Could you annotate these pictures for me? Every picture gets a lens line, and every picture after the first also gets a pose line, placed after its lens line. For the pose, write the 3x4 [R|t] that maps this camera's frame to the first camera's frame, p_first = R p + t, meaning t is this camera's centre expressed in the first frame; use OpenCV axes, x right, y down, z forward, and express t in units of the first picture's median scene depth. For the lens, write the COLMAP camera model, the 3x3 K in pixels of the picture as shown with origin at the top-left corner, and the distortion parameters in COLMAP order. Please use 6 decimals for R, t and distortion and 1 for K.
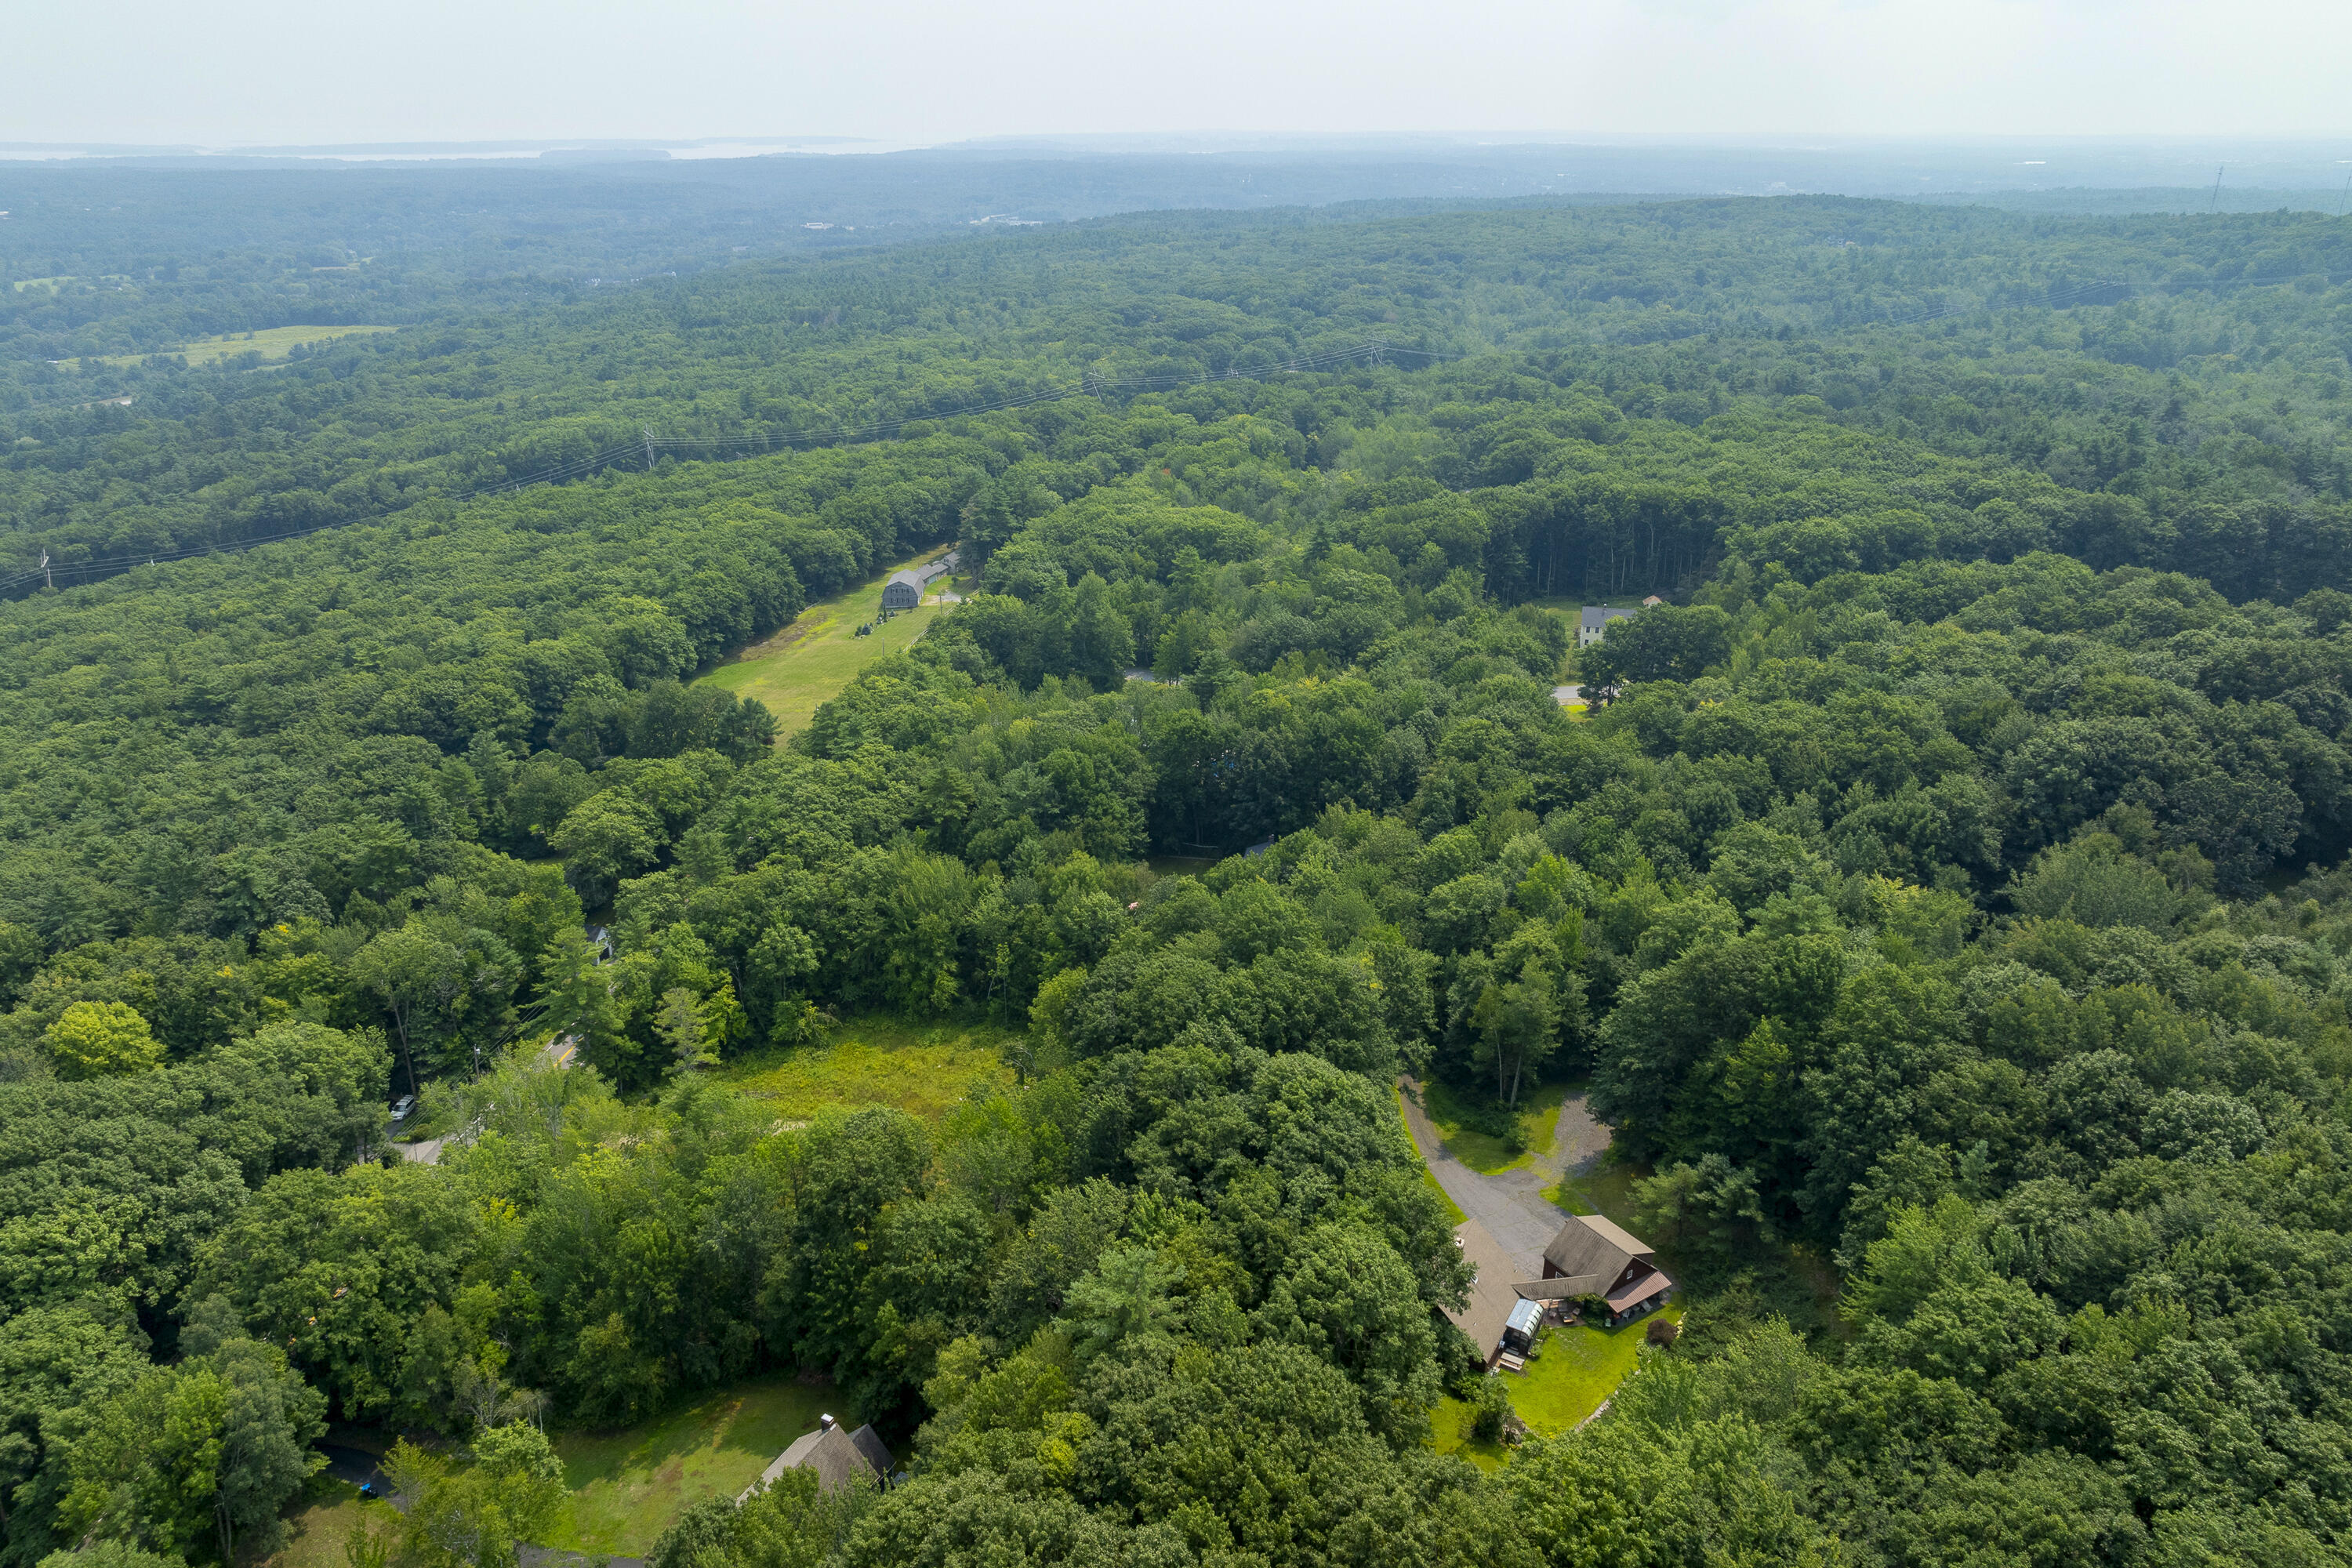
lens RADIAL K [[1630.5, 0, 1185.1], [0, 1630.5, 774.2], [0, 0, 1]] dist [0.002493, -0.002013]
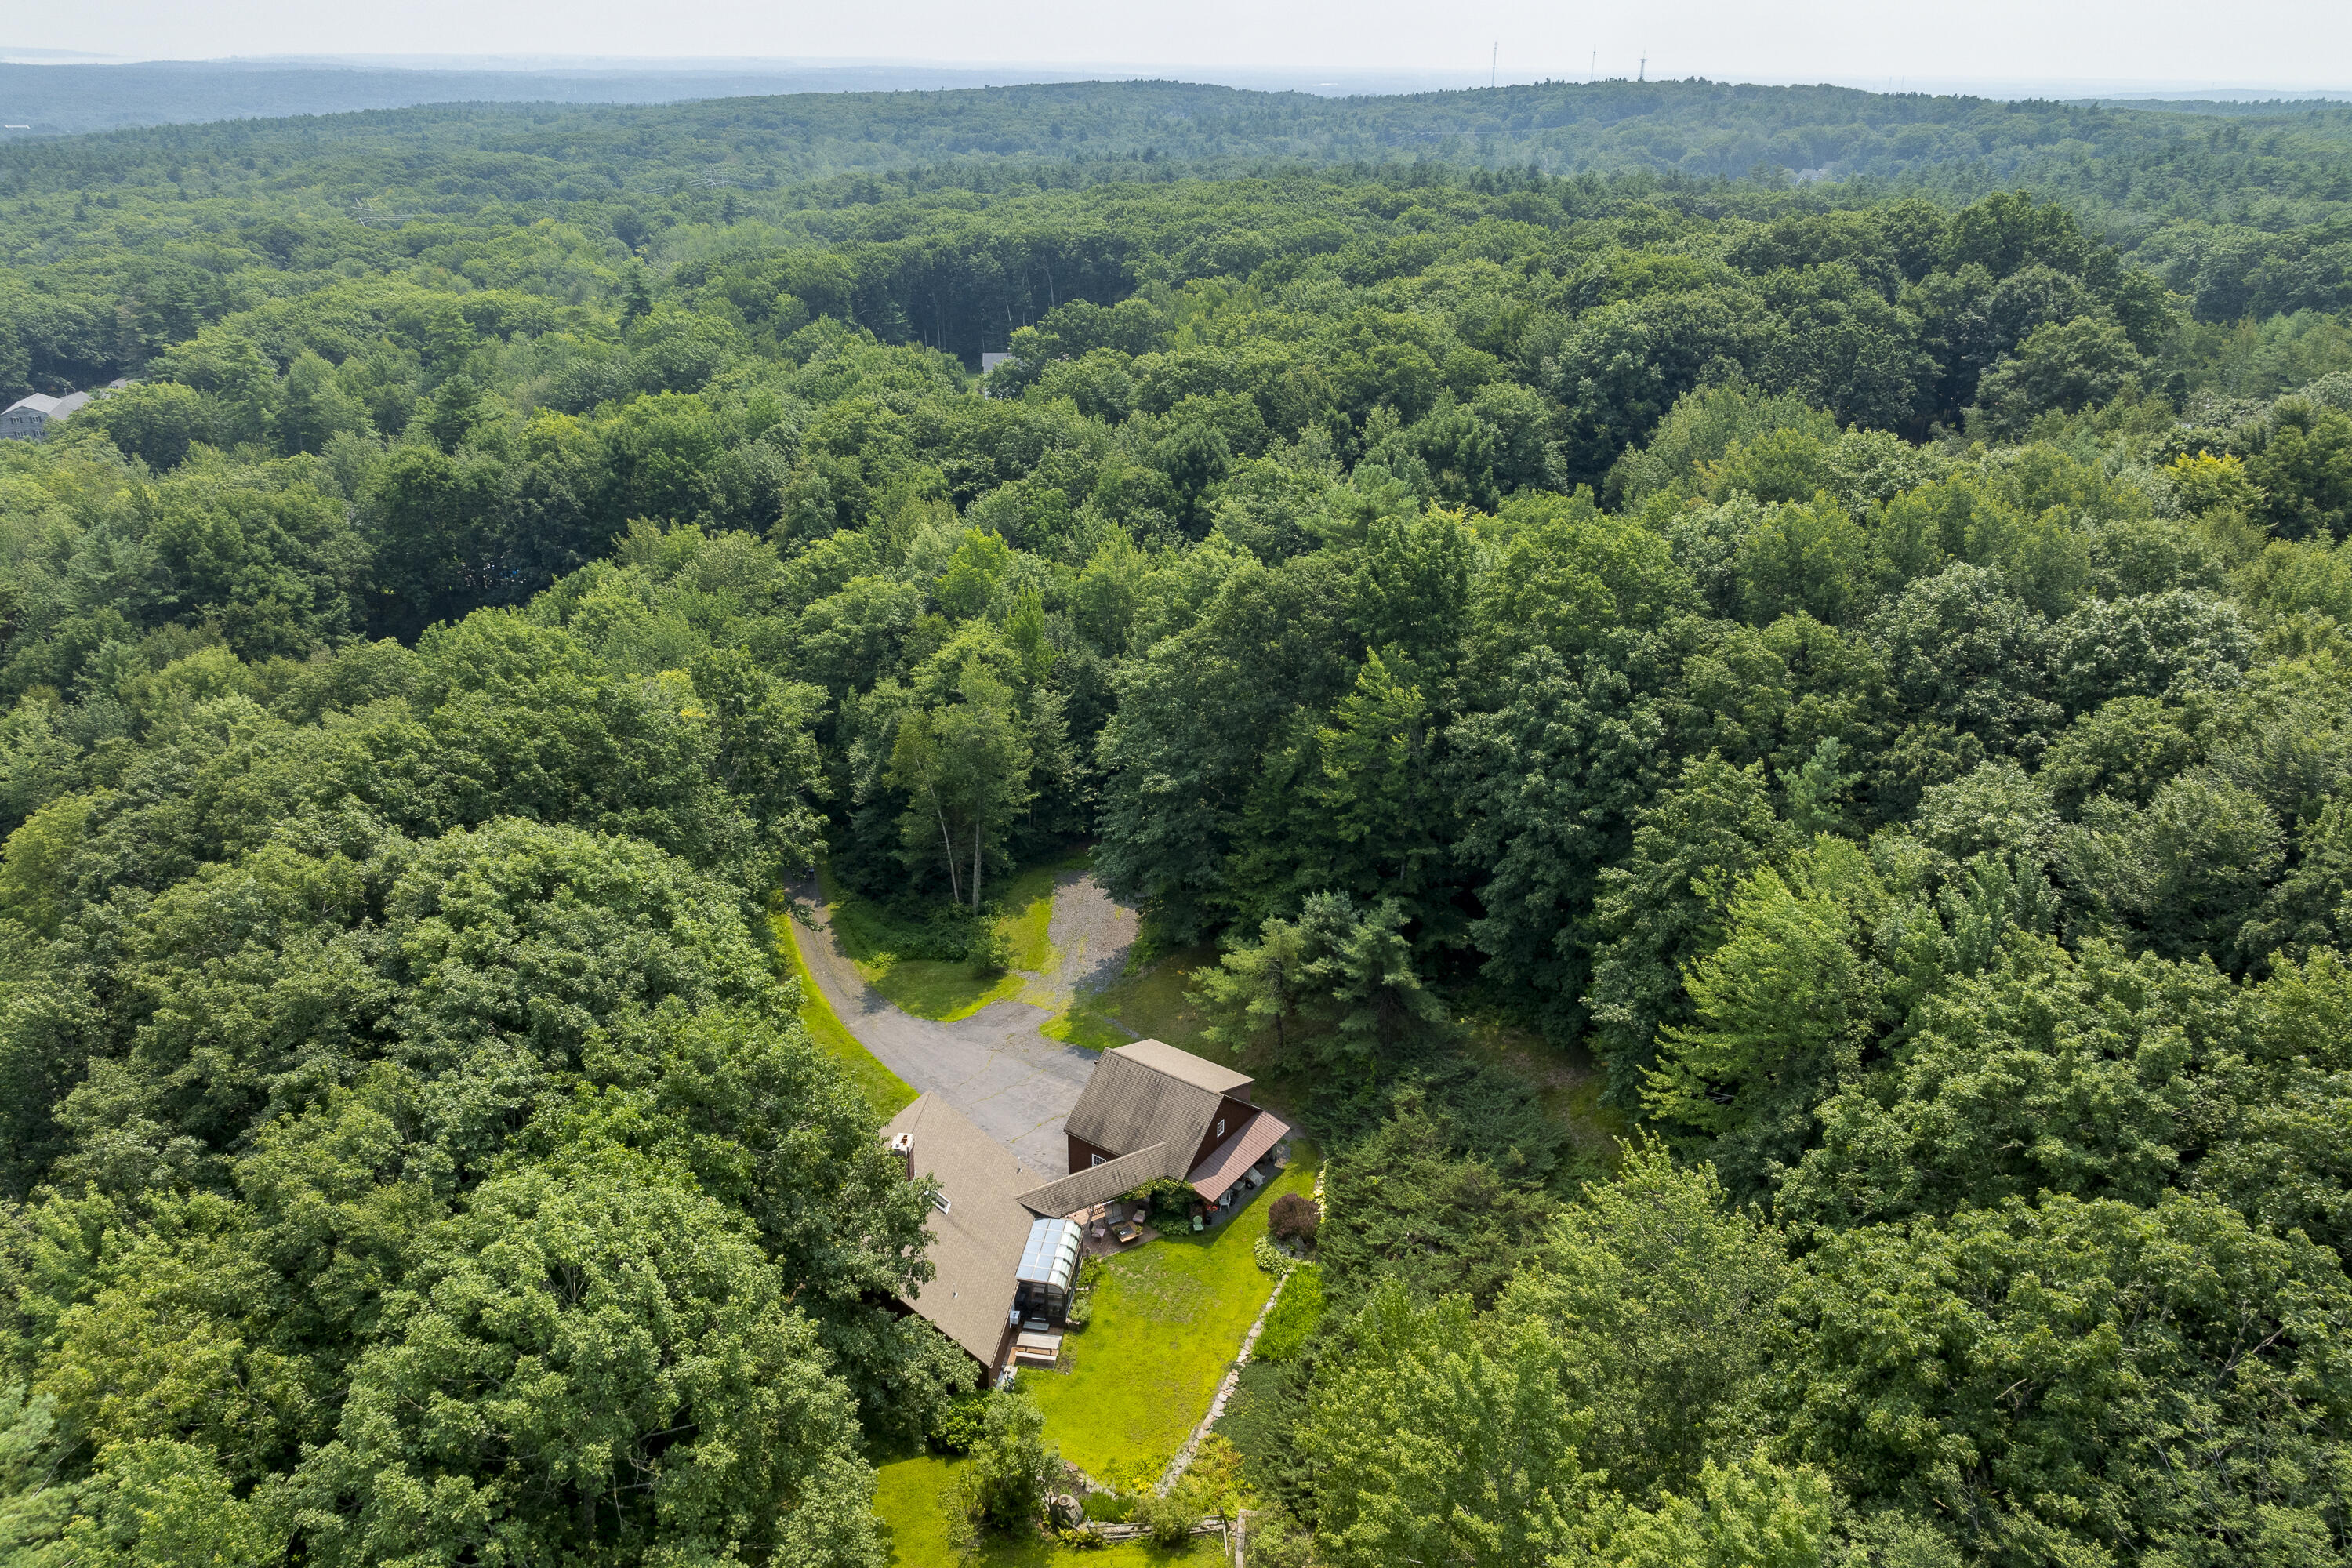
lens RADIAL K [[1630.5, 0, 1181.1], [0, 1630.5, 791.1], [0, 0, 1]] dist [0.002493, -0.002013]
pose [[0.933321, -0.154595, 0.324055, 0.092156], [0.133934, 0.987315, 0.085264, 0.135005], [-0.333126, -0.036177, 0.942188, 0.454731]]
